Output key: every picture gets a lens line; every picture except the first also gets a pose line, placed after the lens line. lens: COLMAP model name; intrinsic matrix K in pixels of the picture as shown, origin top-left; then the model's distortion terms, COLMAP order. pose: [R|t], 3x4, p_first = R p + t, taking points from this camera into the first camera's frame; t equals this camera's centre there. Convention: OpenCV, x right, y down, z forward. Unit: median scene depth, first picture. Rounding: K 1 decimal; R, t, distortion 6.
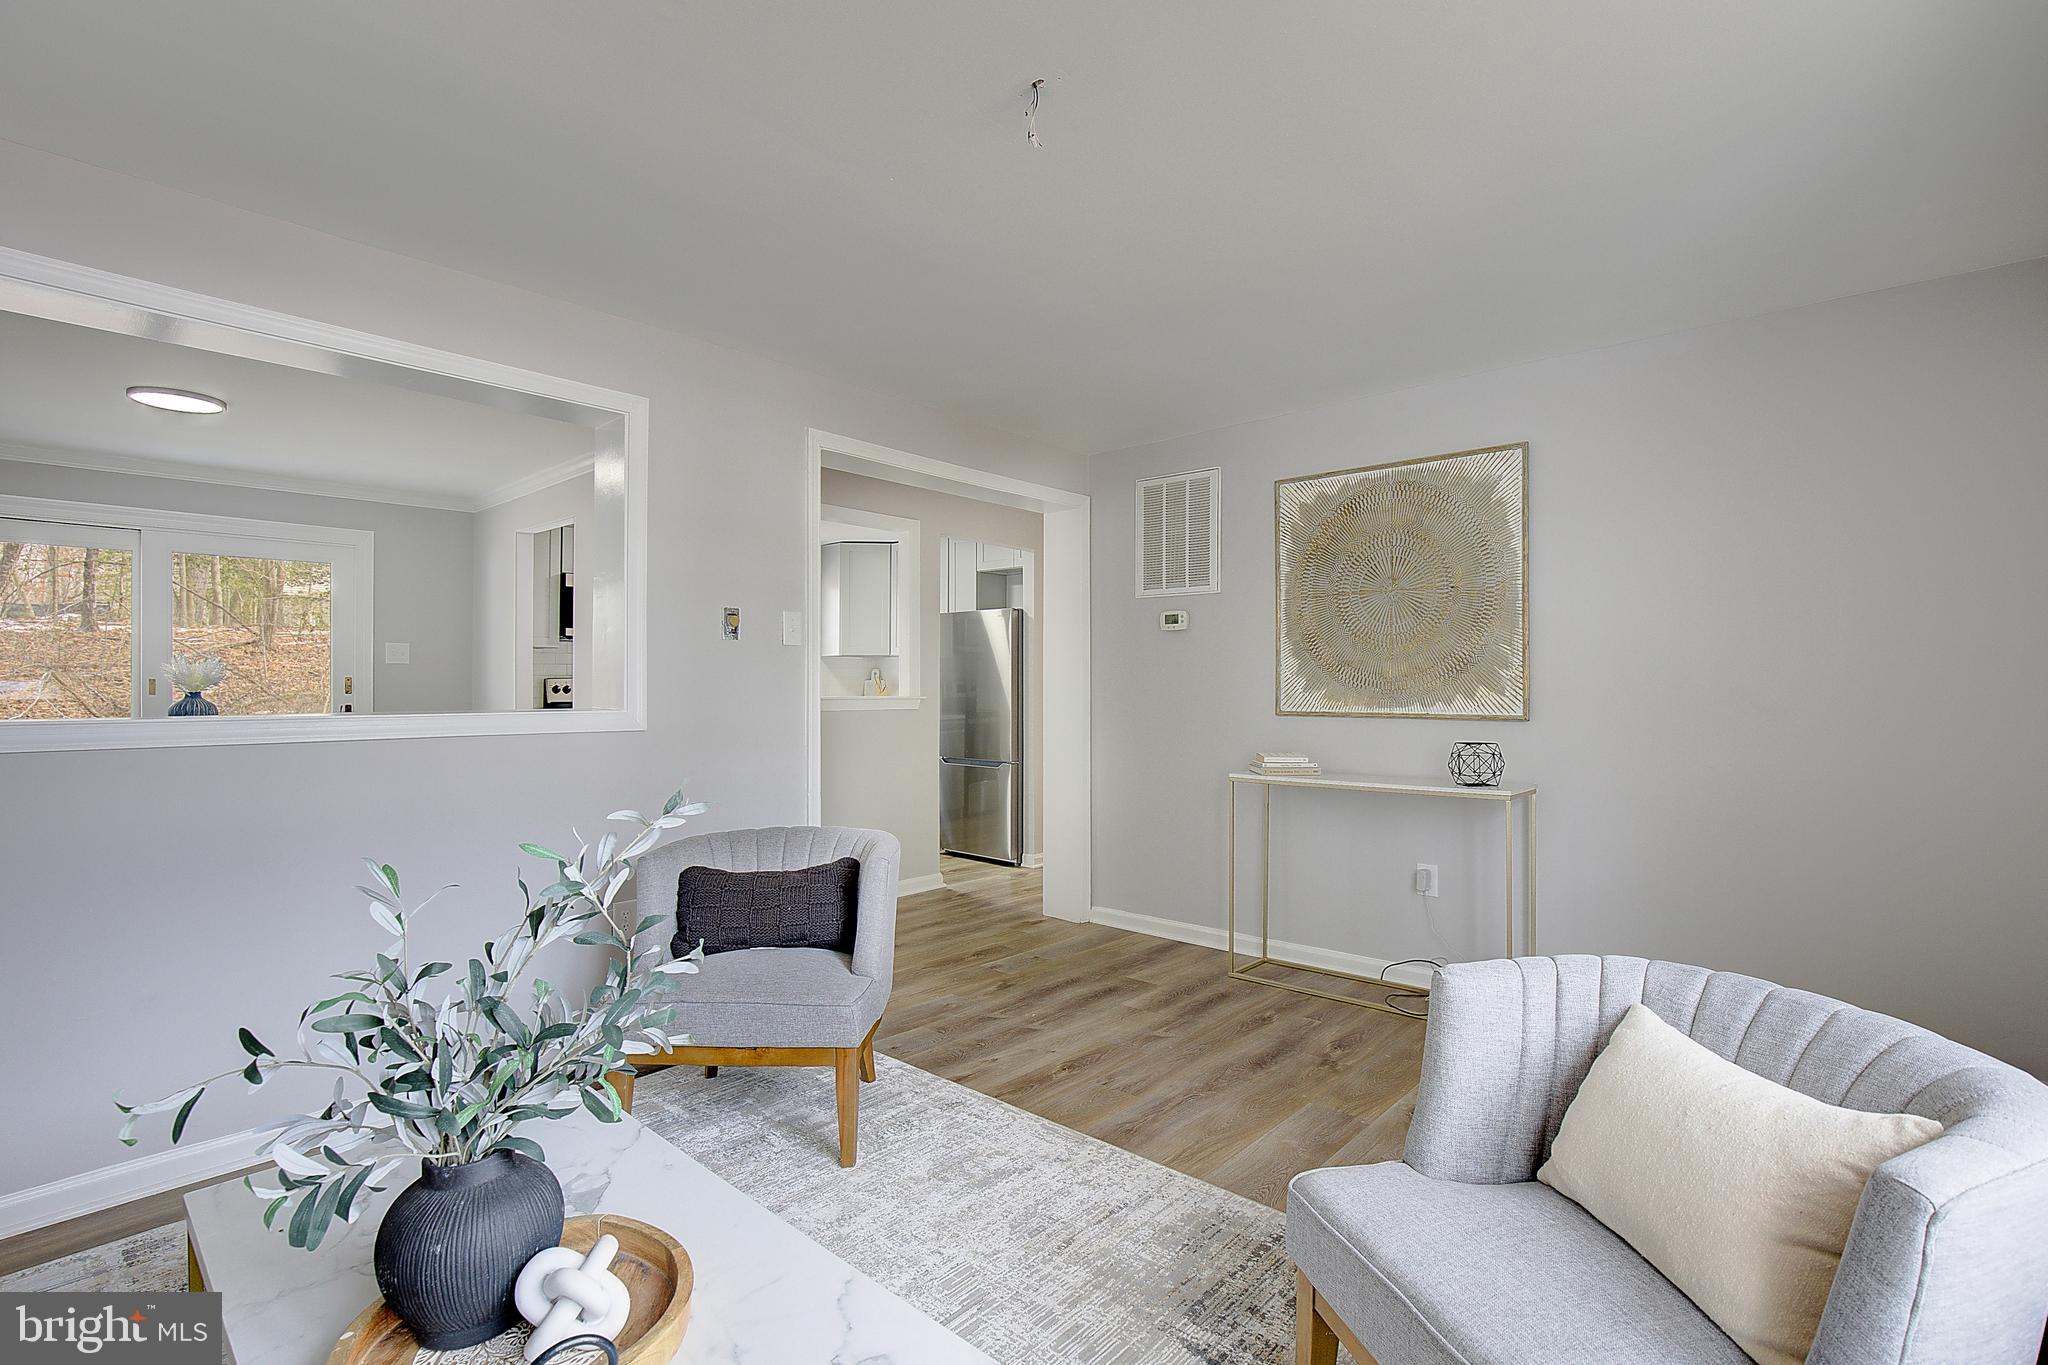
lens RADIAL K [[949.4, 0, 1051.1], [0, 949.4, 681.6], [0, 0, 1]] dist [-0.014819, 0.001353]
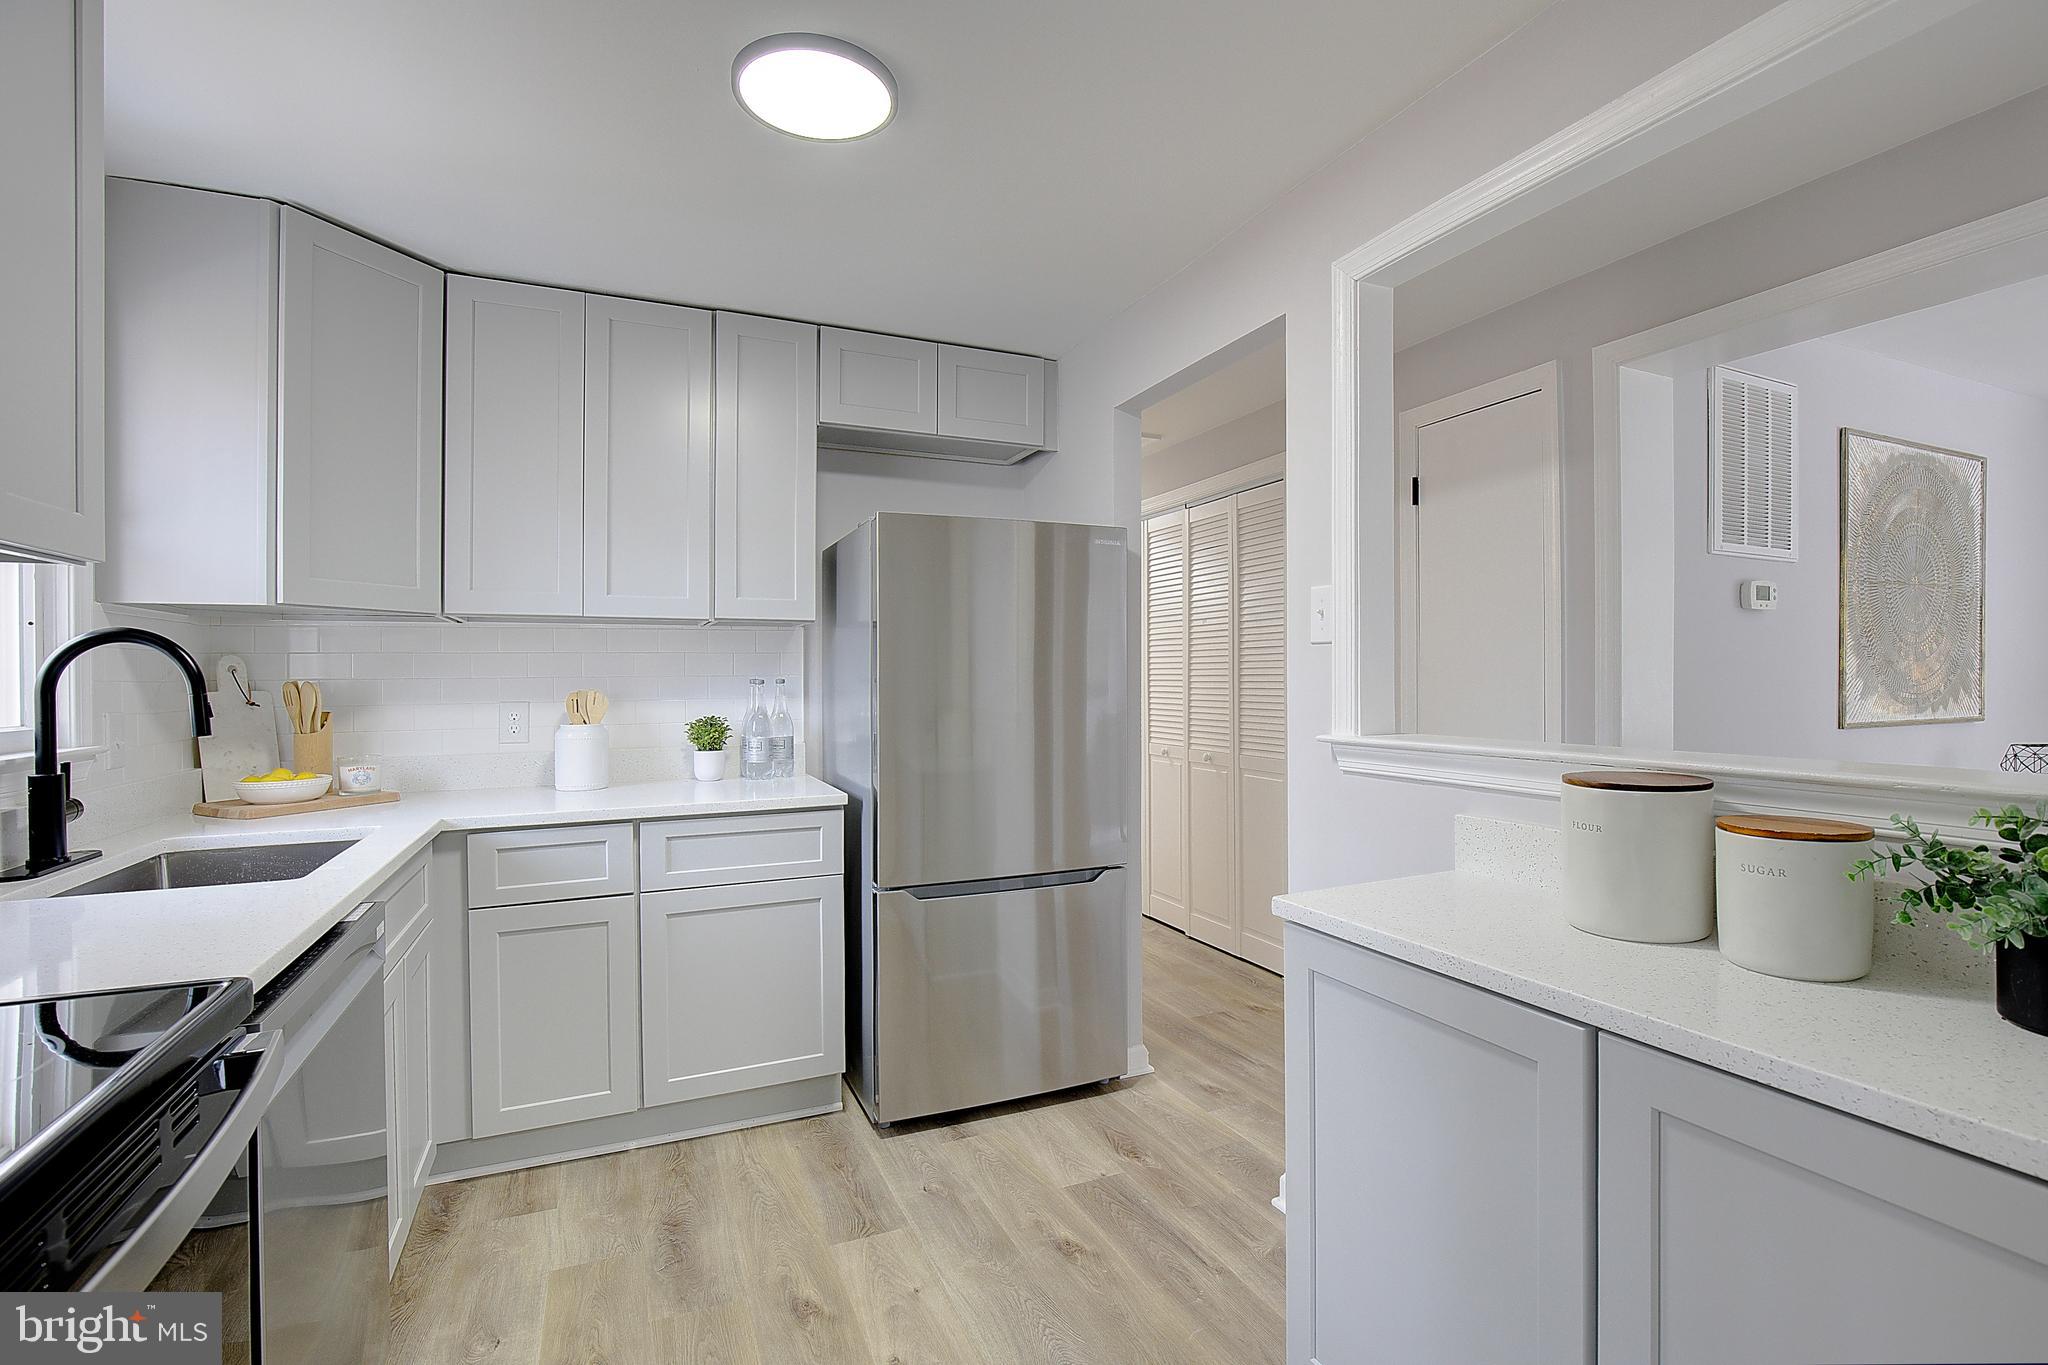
lens RADIAL K [[943.9, 0, 1051.1], [0, 943.9, 687.2], [0, 0, 1]] dist [-0.028369, 0.000013]
pose [[0.403516, -0.015082, 0.914848, -0.761355], [0.004573, 0.999885, 0.014467, -0.013800], [-0.914961, -0.001654, 0.403539, 1.370211]]
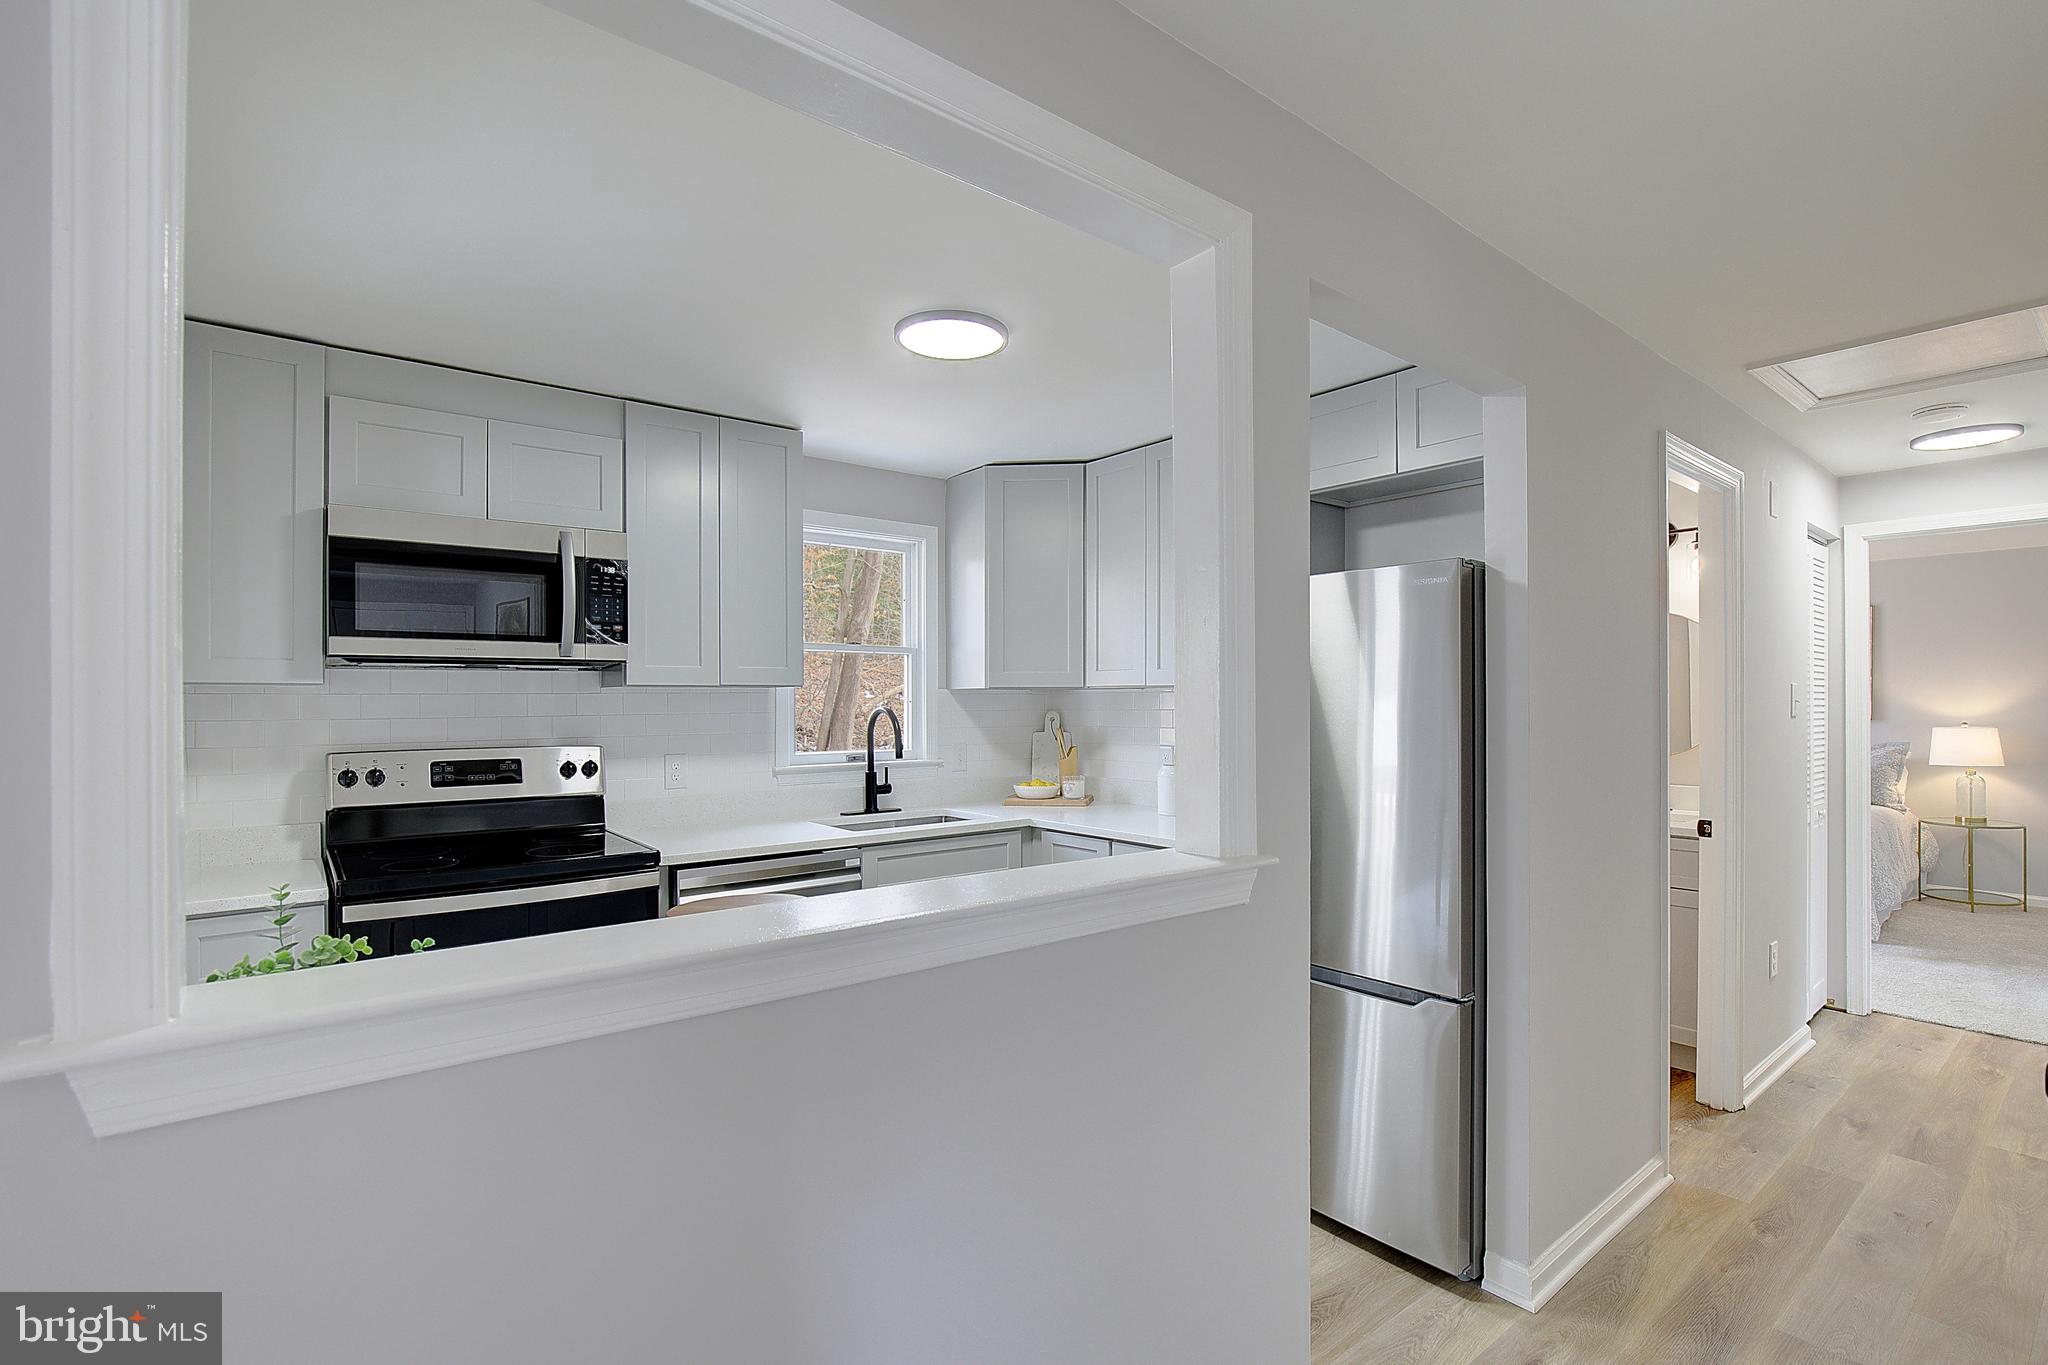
lens RADIAL K [[943.9, 0, 1051.1], [0, 943.9, 687.2], [0, 0, 1]] dist [-0.028369, 0.000013]
pose [[0.986468, -0.006550, -0.163822, -0.213660], [0.004485, 0.999906, -0.012973, -0.043867], [0.163891, 0.012062, 0.986405, 1.024664]]
